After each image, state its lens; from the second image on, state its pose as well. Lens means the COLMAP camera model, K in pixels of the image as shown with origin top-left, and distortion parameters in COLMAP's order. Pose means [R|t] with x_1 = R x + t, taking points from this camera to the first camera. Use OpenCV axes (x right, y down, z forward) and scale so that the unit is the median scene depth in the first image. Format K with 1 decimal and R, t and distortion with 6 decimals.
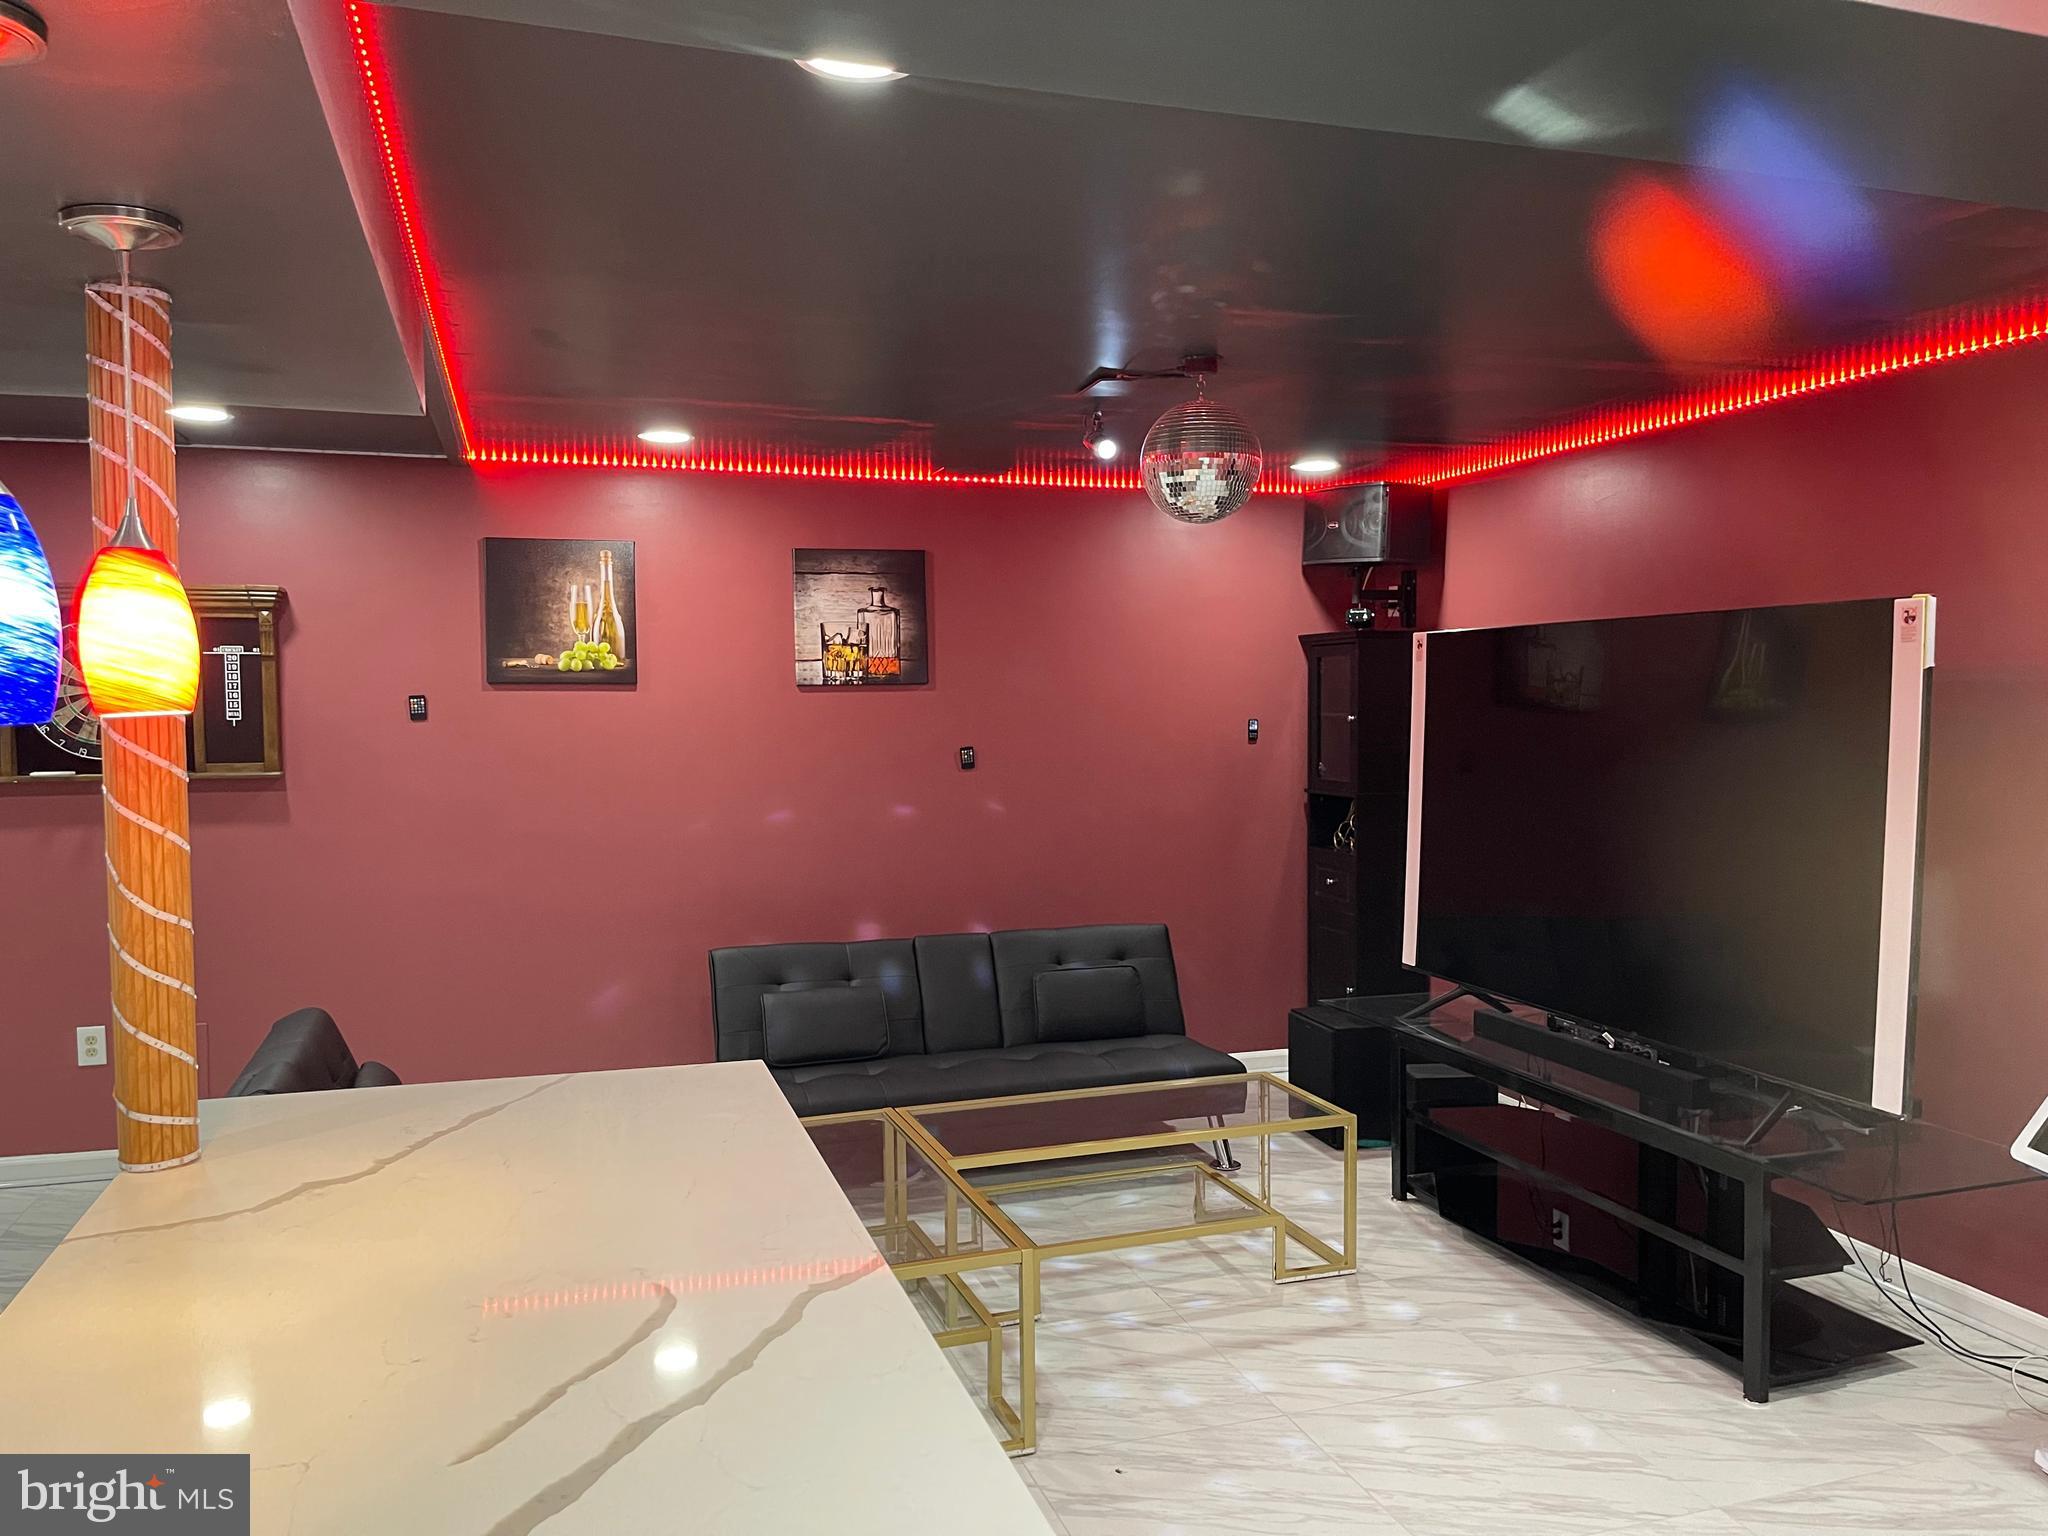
lens RADIAL K [[1538.7, 0, 1022.1], [0, 1538.7, 769.0], [0, 0, 1]] dist [0.032660, -0.015765]
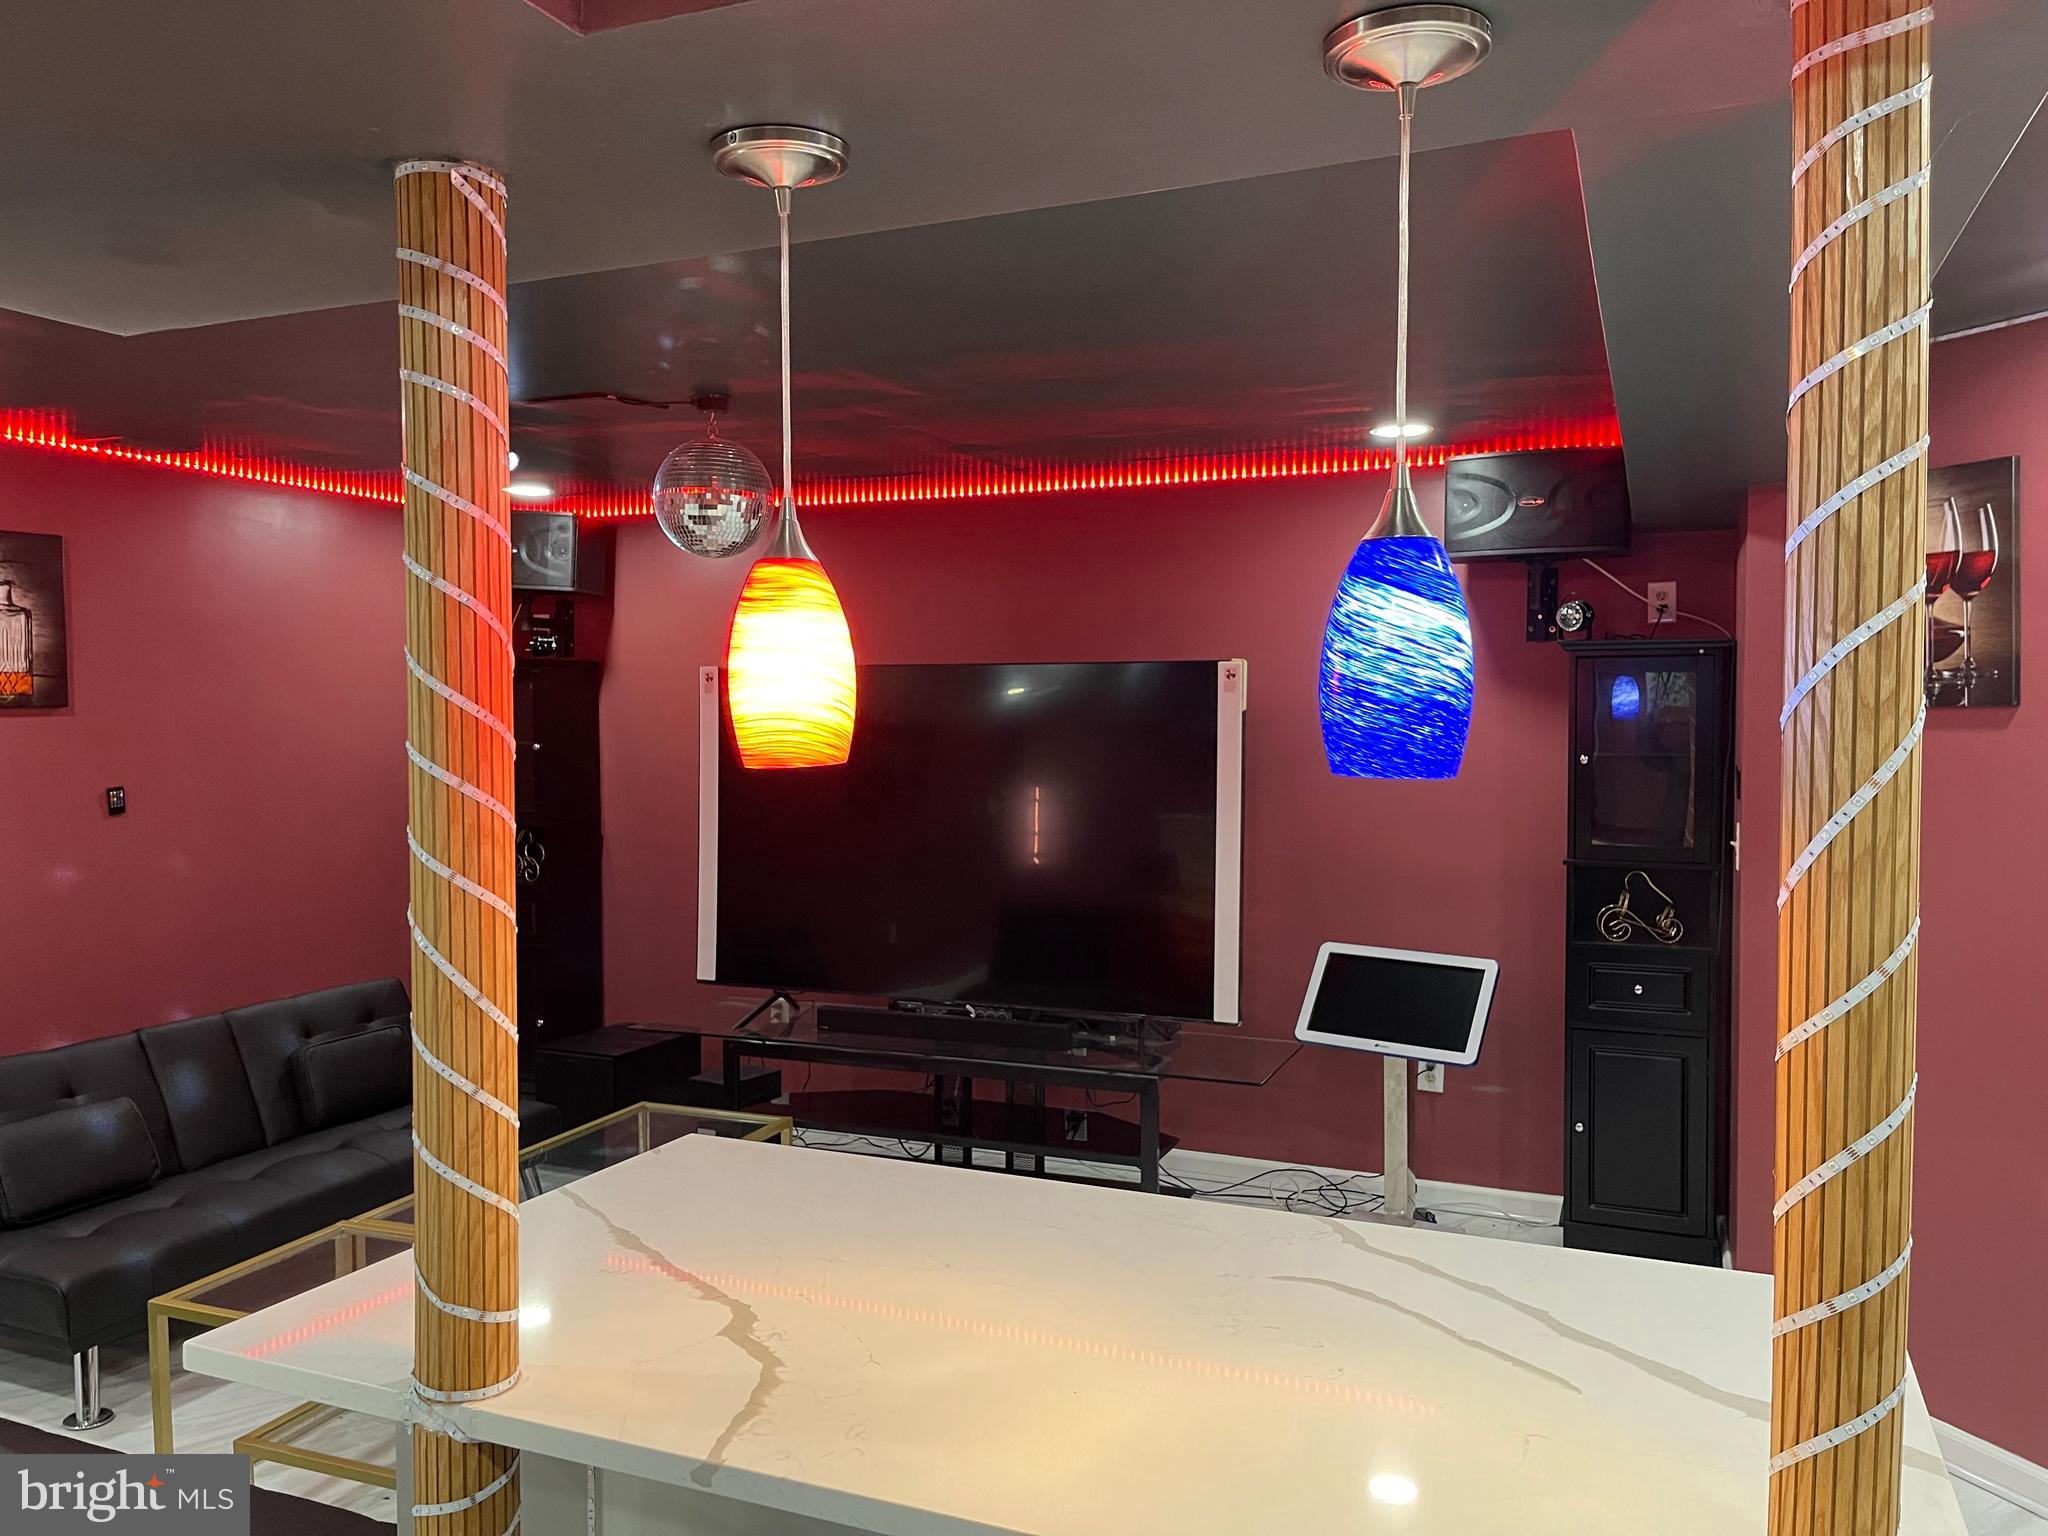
lens RADIAL K [[1538.7, 0, 1016.4], [0, 1538.7, 773.7], [0, 0, 1]] dist [0.032660, -0.015765]
pose [[0.653010, -0.022456, 0.757017, -0.408549], [0.031165, 0.999510, 0.002766, -0.010613], [-0.756708, 0.021786, 0.653390, 0.144739]]
